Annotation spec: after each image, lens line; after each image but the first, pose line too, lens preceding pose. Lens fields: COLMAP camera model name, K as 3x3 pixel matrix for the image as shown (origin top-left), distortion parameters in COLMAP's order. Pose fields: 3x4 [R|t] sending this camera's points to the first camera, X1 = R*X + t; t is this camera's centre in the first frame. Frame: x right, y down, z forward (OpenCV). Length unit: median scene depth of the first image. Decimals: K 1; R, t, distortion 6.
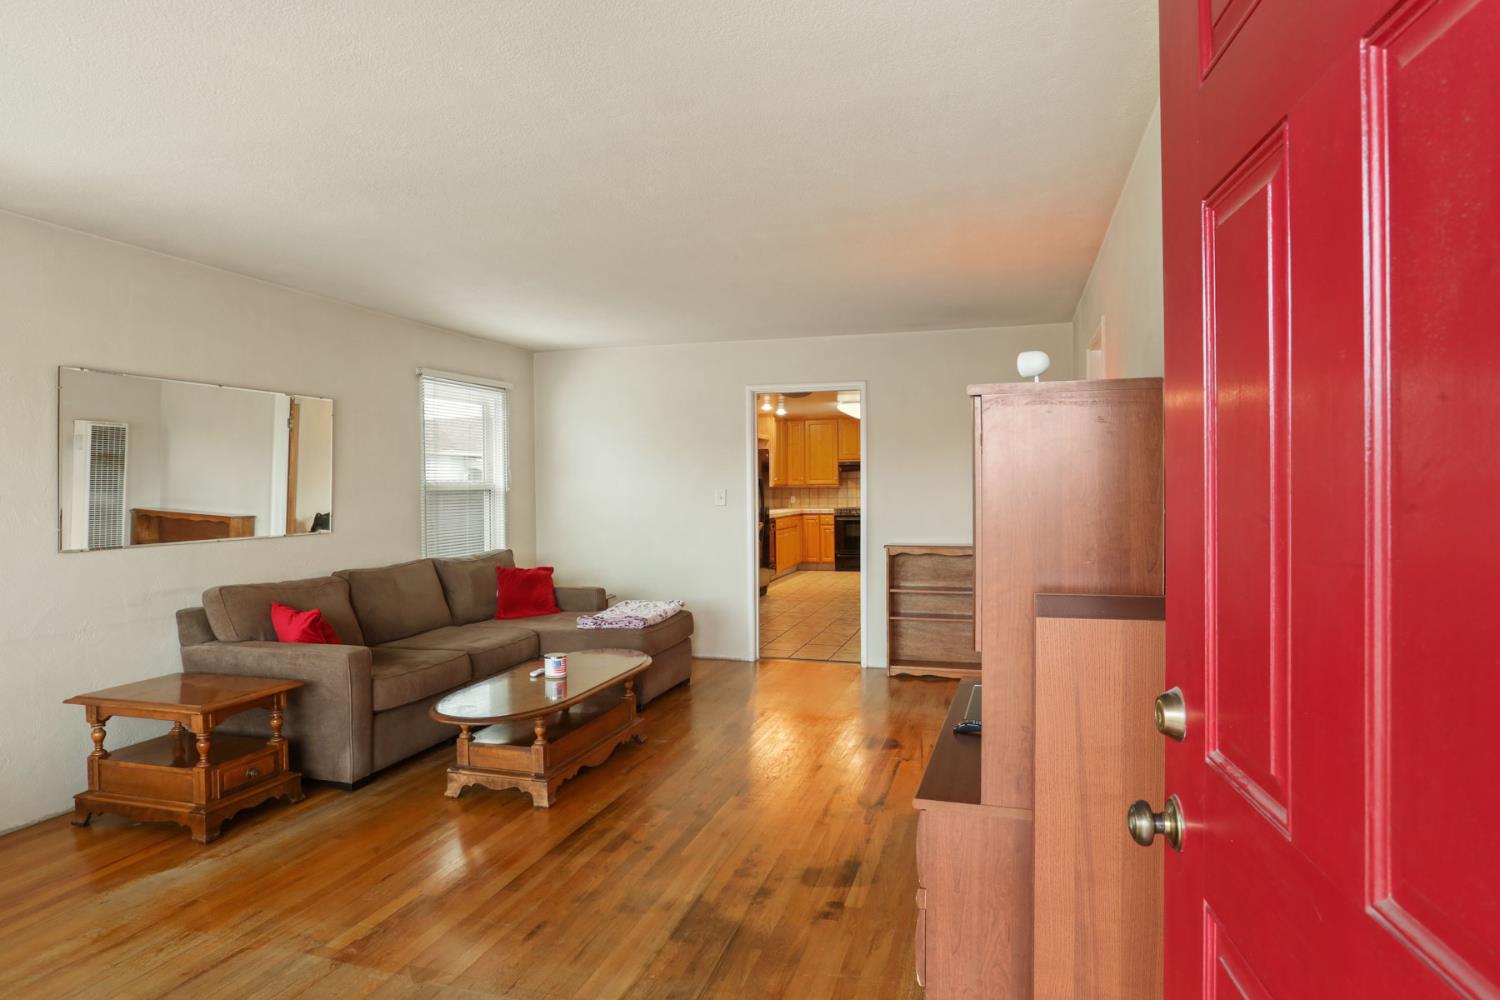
lens RADIAL K [[876.6, 0, 761.8], [0, 876.6, 496.1], [0, 0, 1]] dist [-0.077097, 0.054083]
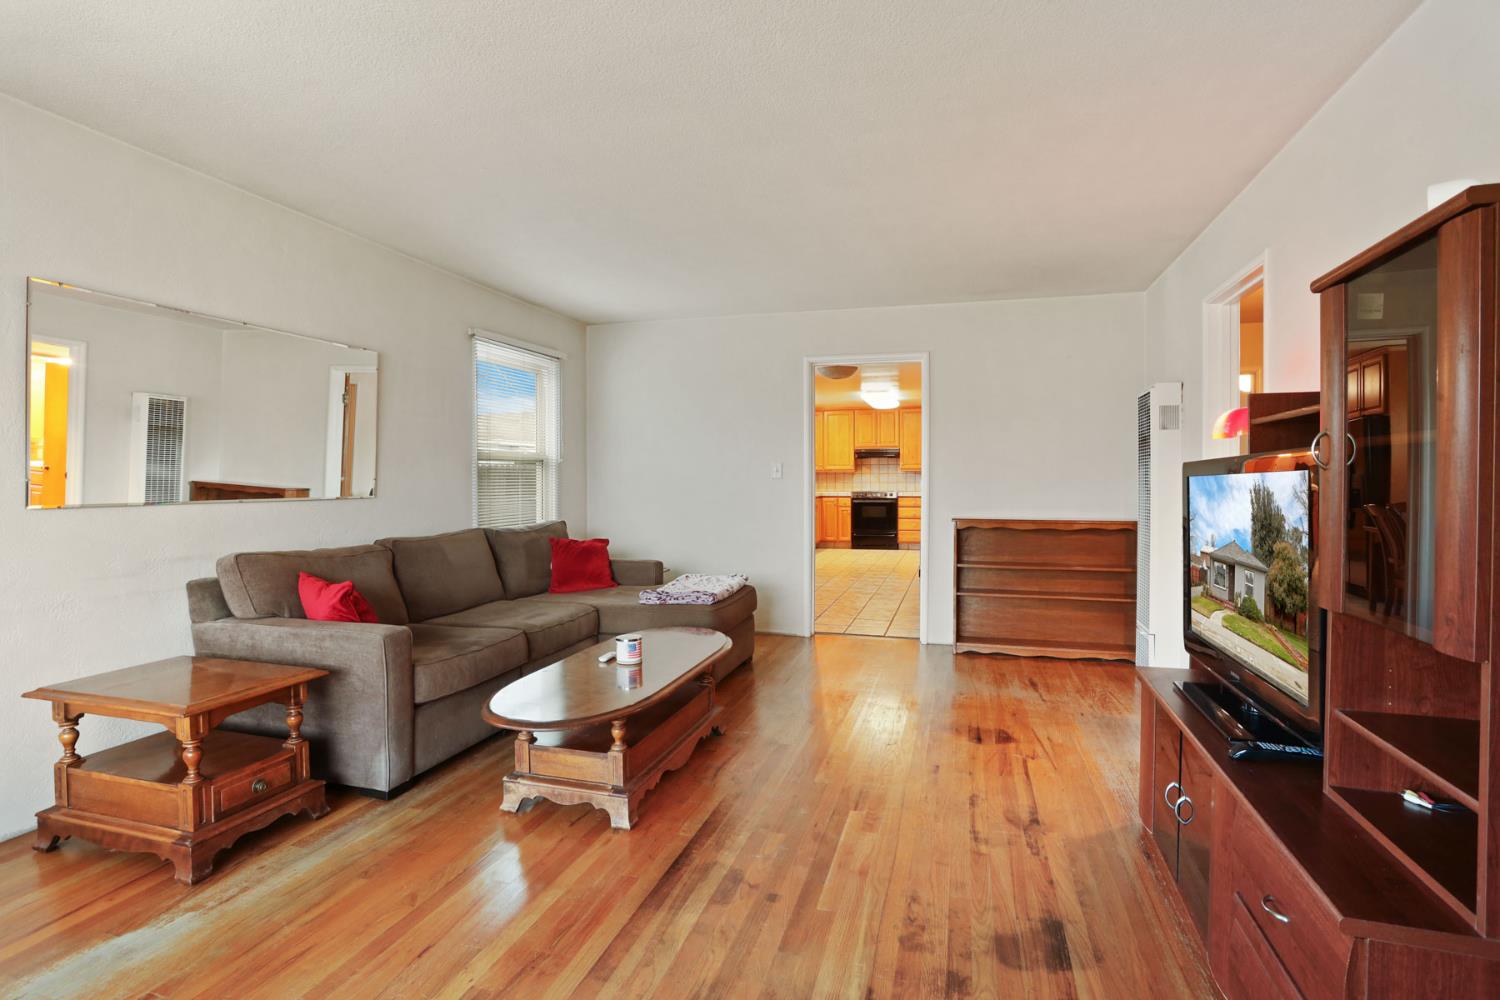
lens RADIAL K [[735.9, 0, 755.6], [0, 735.9, 488.8], [0, 0, 1]] dist [-0.072111, 0.032365]
pose [[0.999978, 0.006110, -0.002510, -0.117011], [-0.006110, 0.999981, 0.000080, 0.038261], [0.002511, -0.000065, 0.999997, 0.295183]]
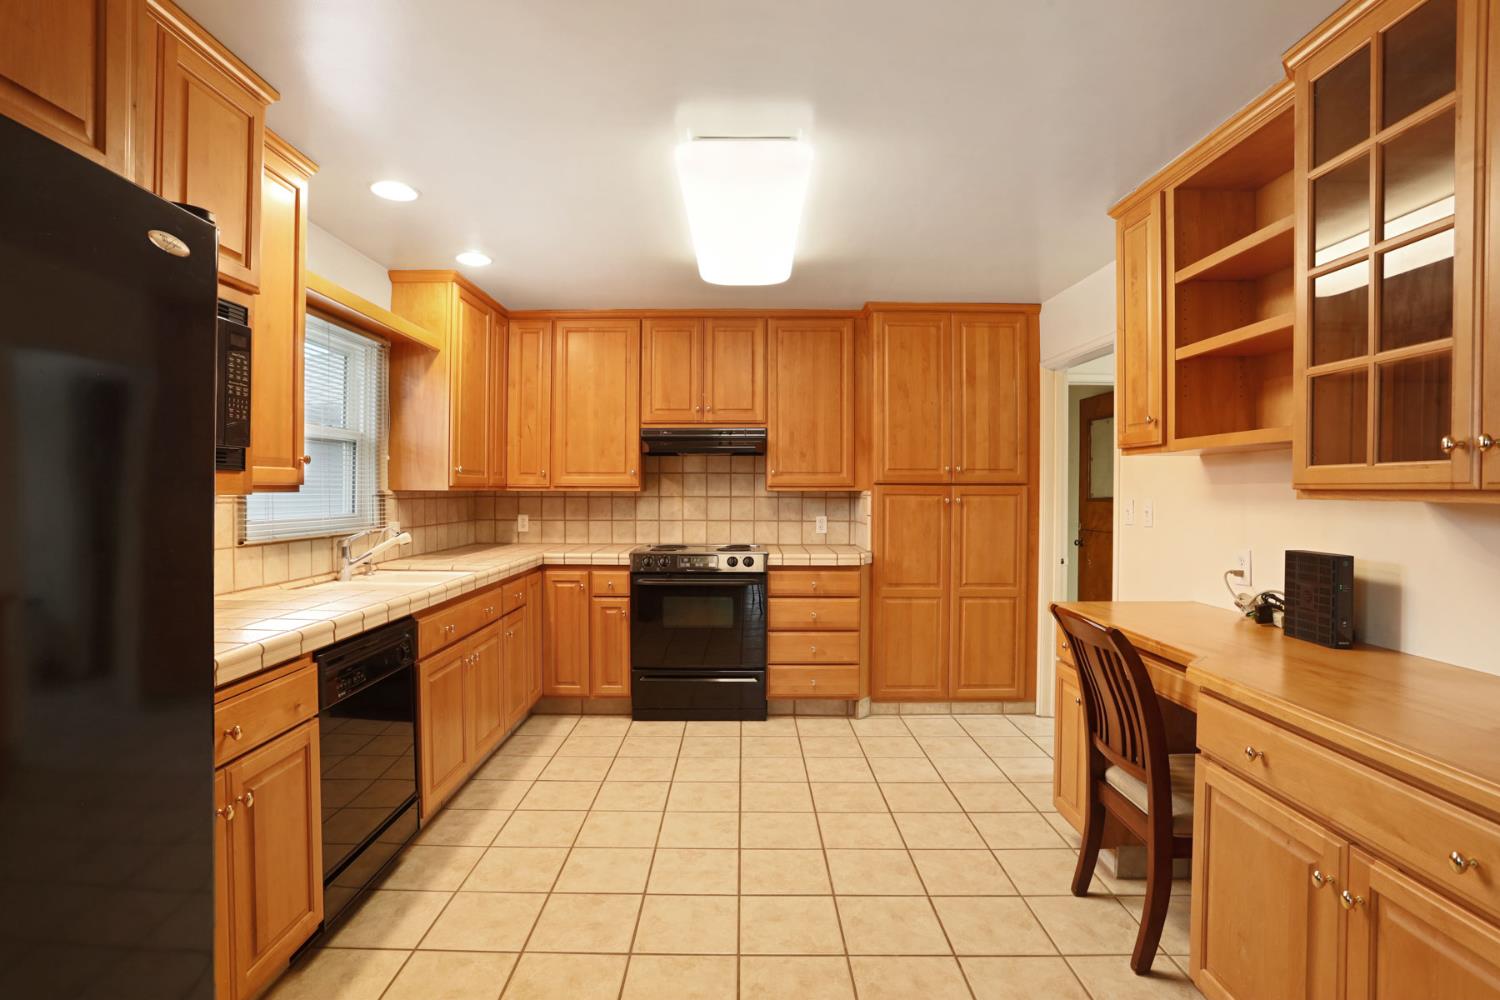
lens RADIAL K [[725.3, 0, 746.7], [0, 725.3, 498.5], [0, 0, 1]] dist [-0.078609, 0.029996]
pose [[0.962085, 0.007913, 0.272636, 0.159572], [-0.007910, 0.999968, -0.001108, -0.029011], [-0.272636, -0.001091, 0.962117, 2.378539]]
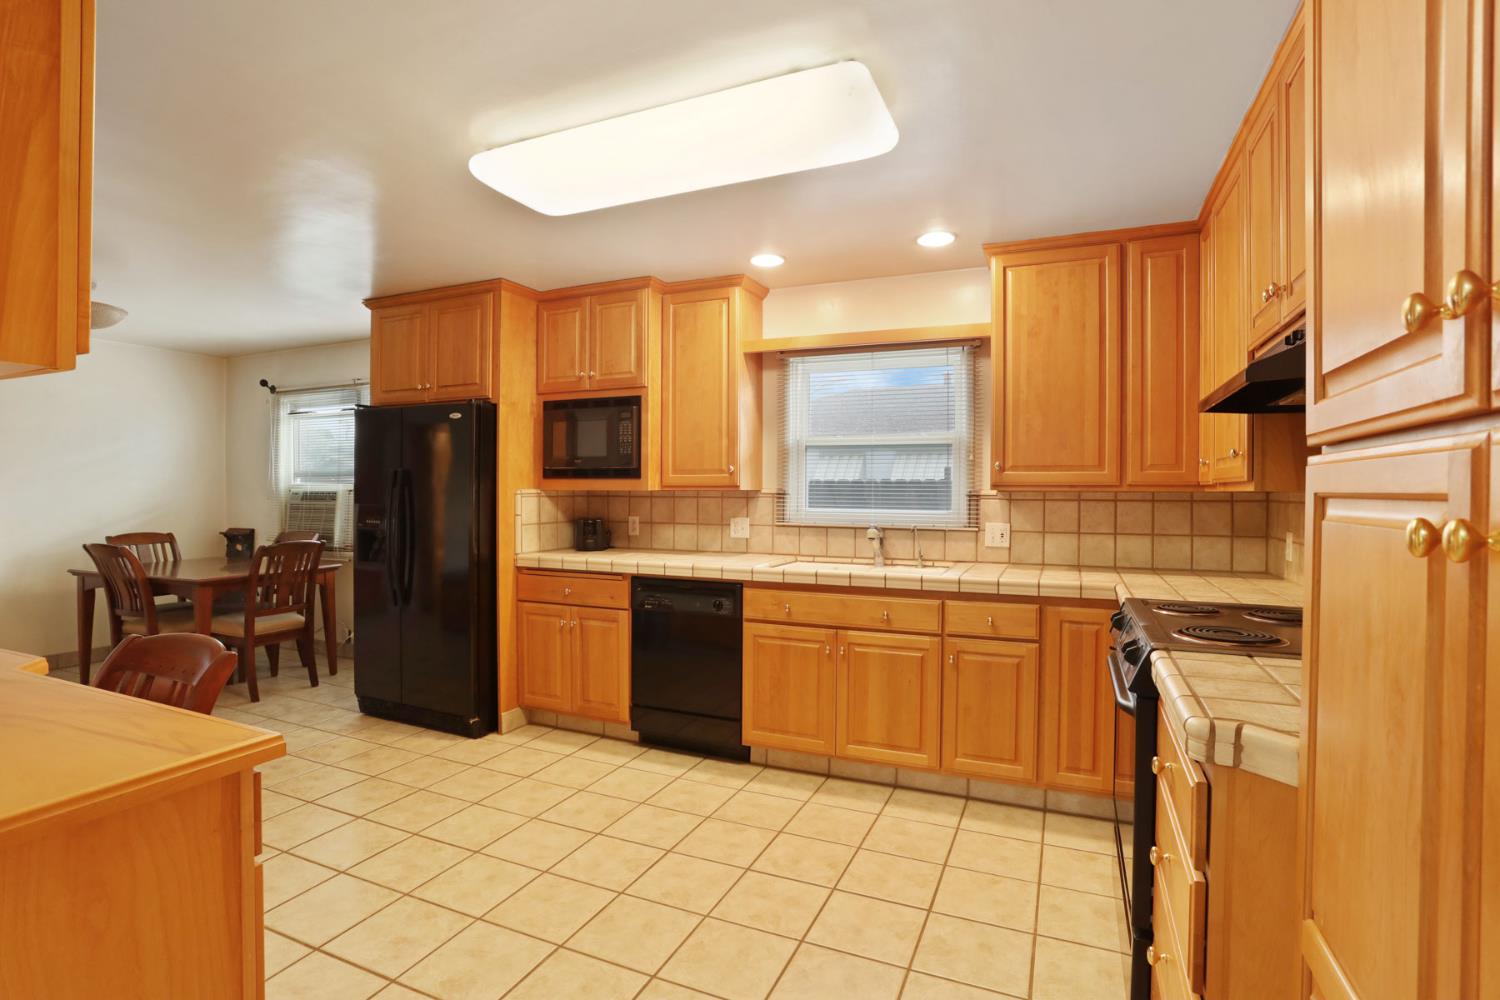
lens RADIAL K [[725.3, 0, 746.7], [0, 725.3, 498.5], [0, 0, 1]] dist [-0.078609, 0.029996]
pose [[-0.140095, 0.018757, -0.989960, 0.885040], [-0.014269, 0.999678, 0.020961, -0.040788], [0.990035, 0.017063, -0.139783, 3.189088]]
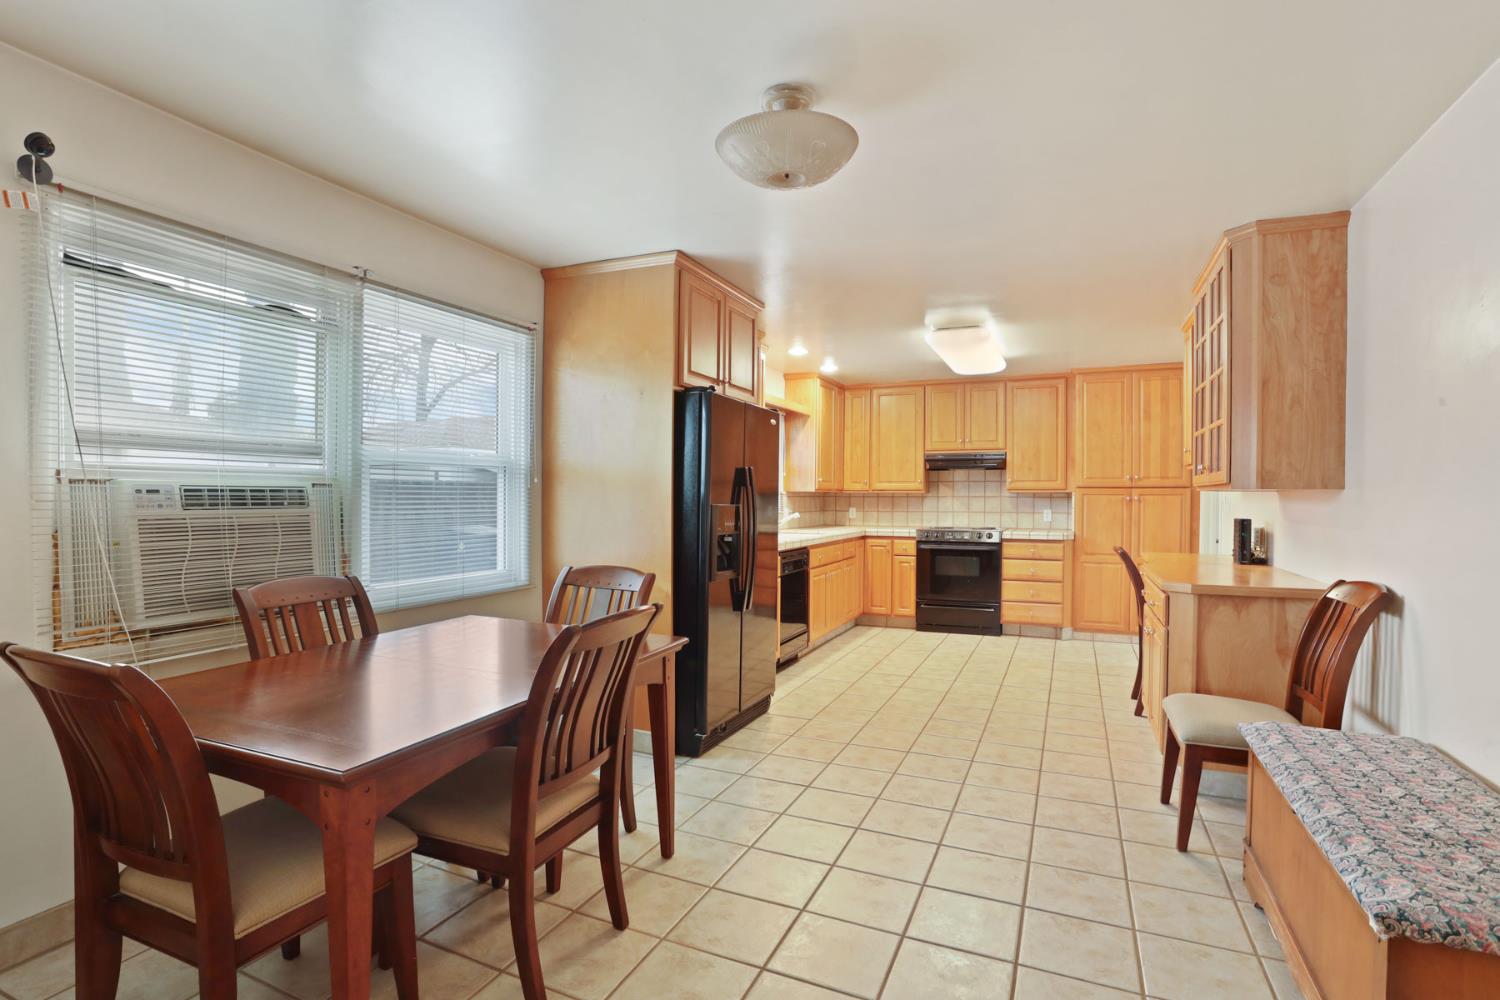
lens RADIAL K [[725.3, 0, 746.7], [0, 725.3, 498.5], [0, 0, 1]] dist [-0.078609, 0.029996]
pose [[0.988156, 0.012900, -0.152908, 0.144453], [-0.014168, 0.999874, -0.007204, -0.006571], [0.152796, 0.009286, 0.988214, 1.653169]]
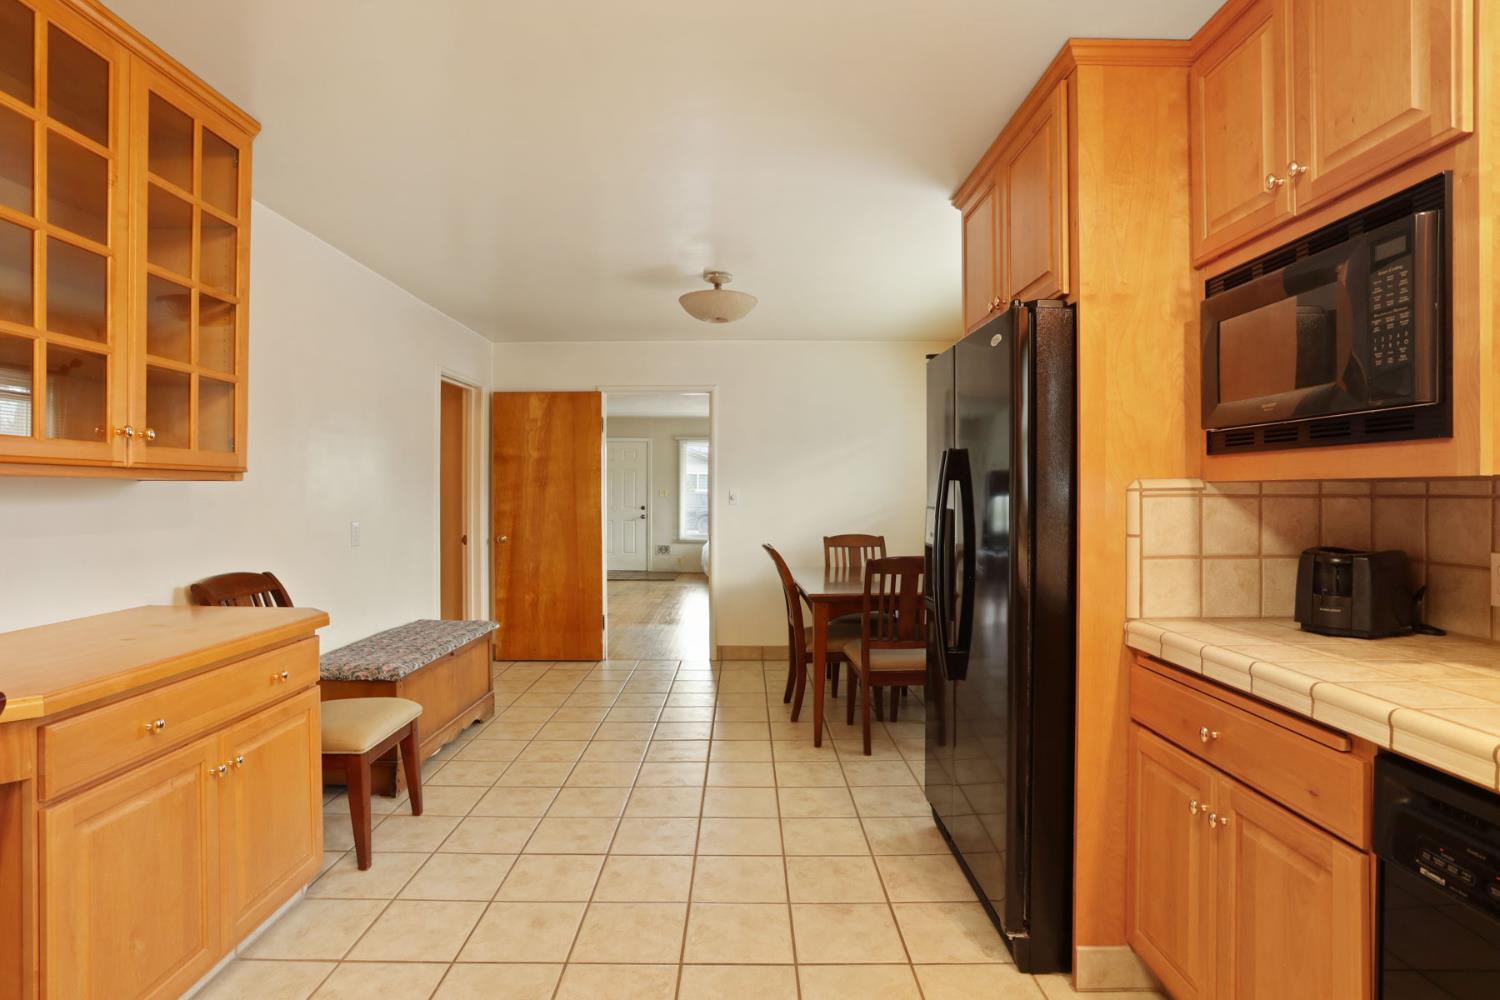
lens RADIAL K [[750.2, 0, 746.8], [0, 750.2, 495.7], [0, 0, 1]] dist [-0.065794, 0.025242]
pose [[-0.962339, 0.007066, -0.271761, 0.321641], [0.002384, 0.999843, 0.017556, -0.026954], [0.271843, 0.016247, -0.962205, 3.124172]]
